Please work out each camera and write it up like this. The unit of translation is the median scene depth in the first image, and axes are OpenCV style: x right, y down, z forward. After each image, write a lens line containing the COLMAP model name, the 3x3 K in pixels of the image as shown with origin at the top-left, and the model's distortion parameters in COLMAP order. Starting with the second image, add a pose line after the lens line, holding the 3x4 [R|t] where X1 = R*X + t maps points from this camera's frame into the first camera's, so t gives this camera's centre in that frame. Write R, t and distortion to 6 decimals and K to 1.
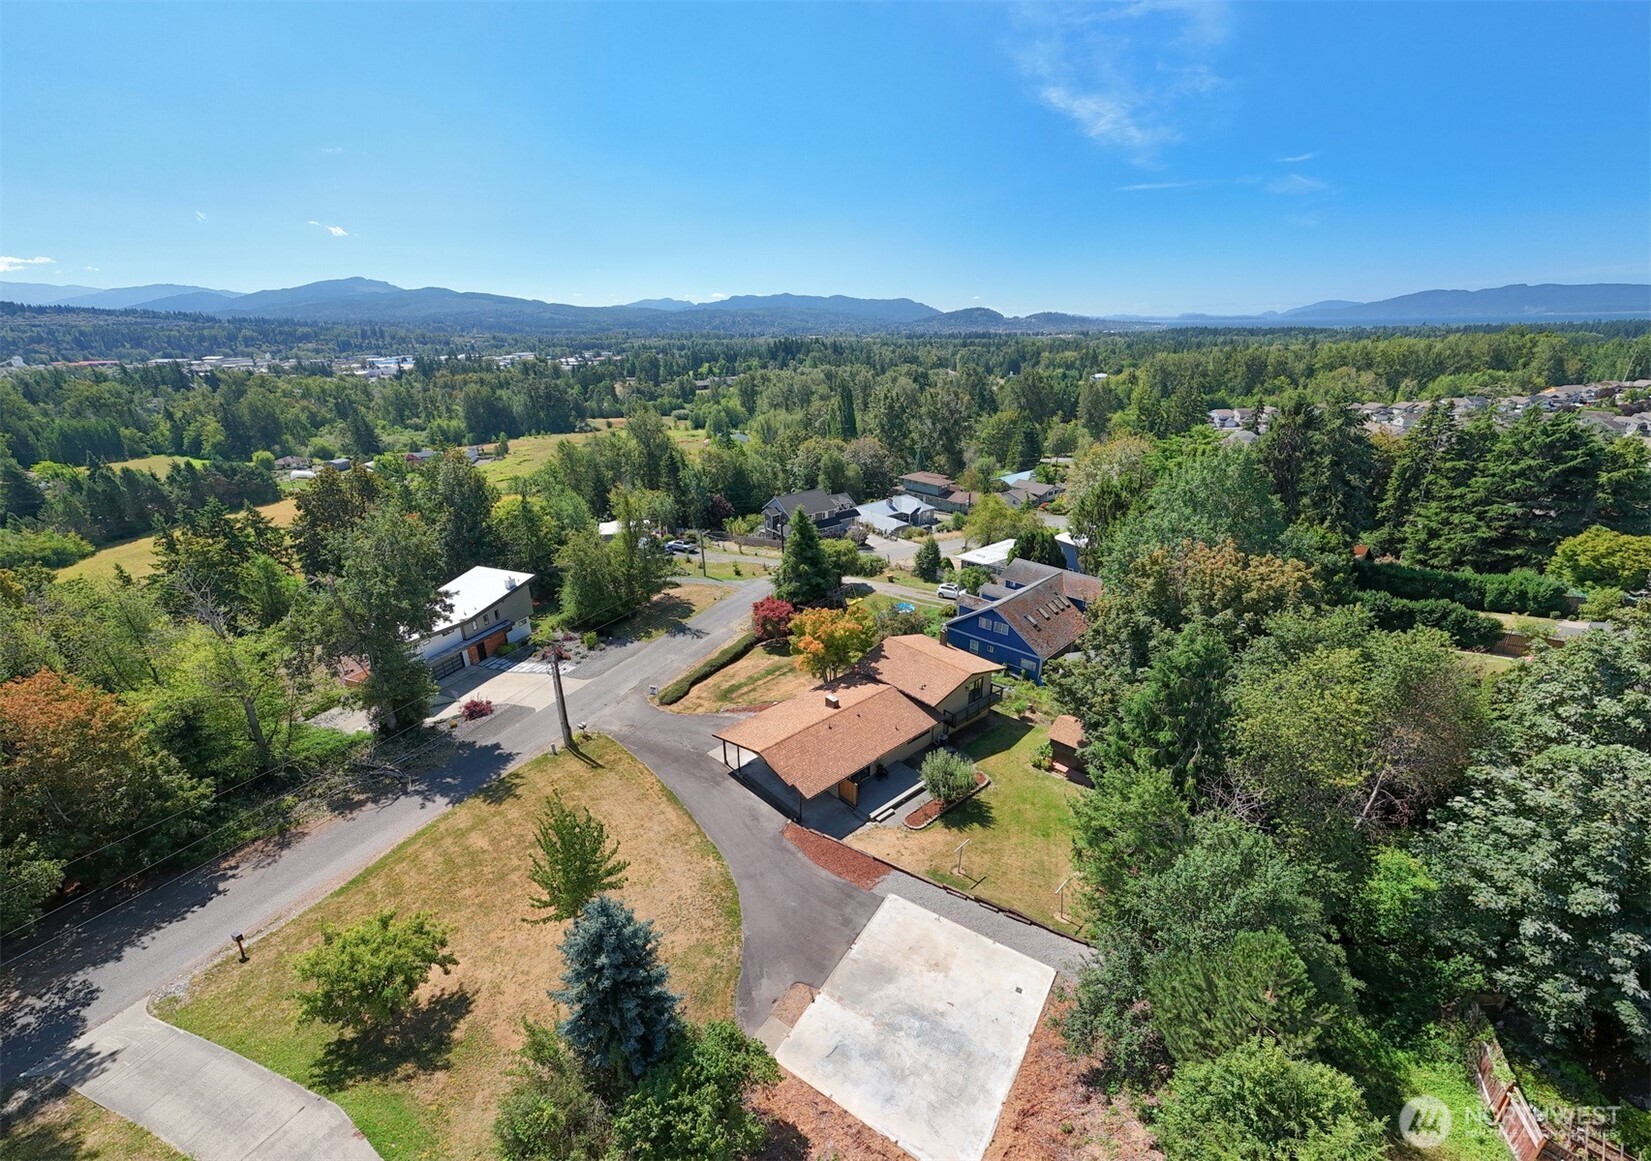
lens RADIAL K [[698.9, 0, 867.6], [0, 698.9, 552.1], [0, 0, 1]] dist [0.011215, -0.001311]
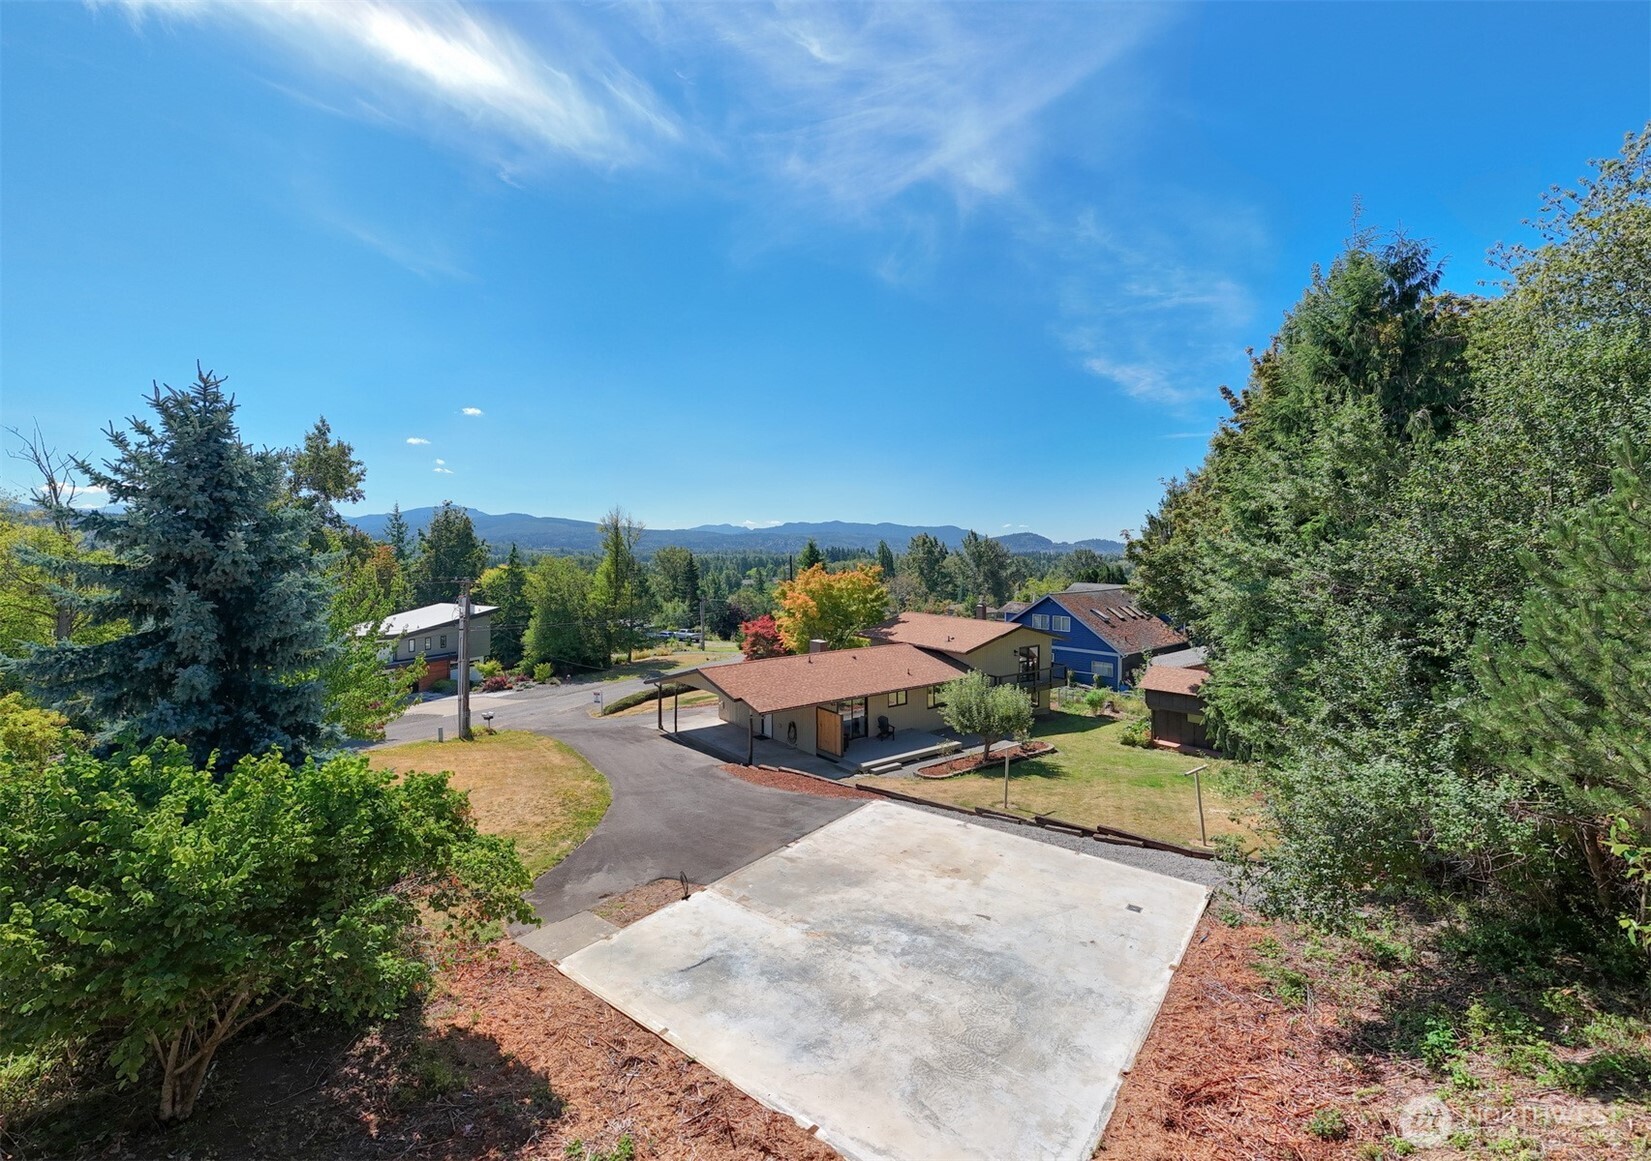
lens RADIAL K [[698.9, 0, 850.9], [0, 698.9, 530.5], [0, 0, 1]] dist [0.011215, -0.001311]
pose [[0.995307, -0.022454, -0.094124, 0.057602], [-0.013316, 0.931671, -0.363059, 0.406463], [0.095845, 0.362609, 0.927000, 0.341436]]
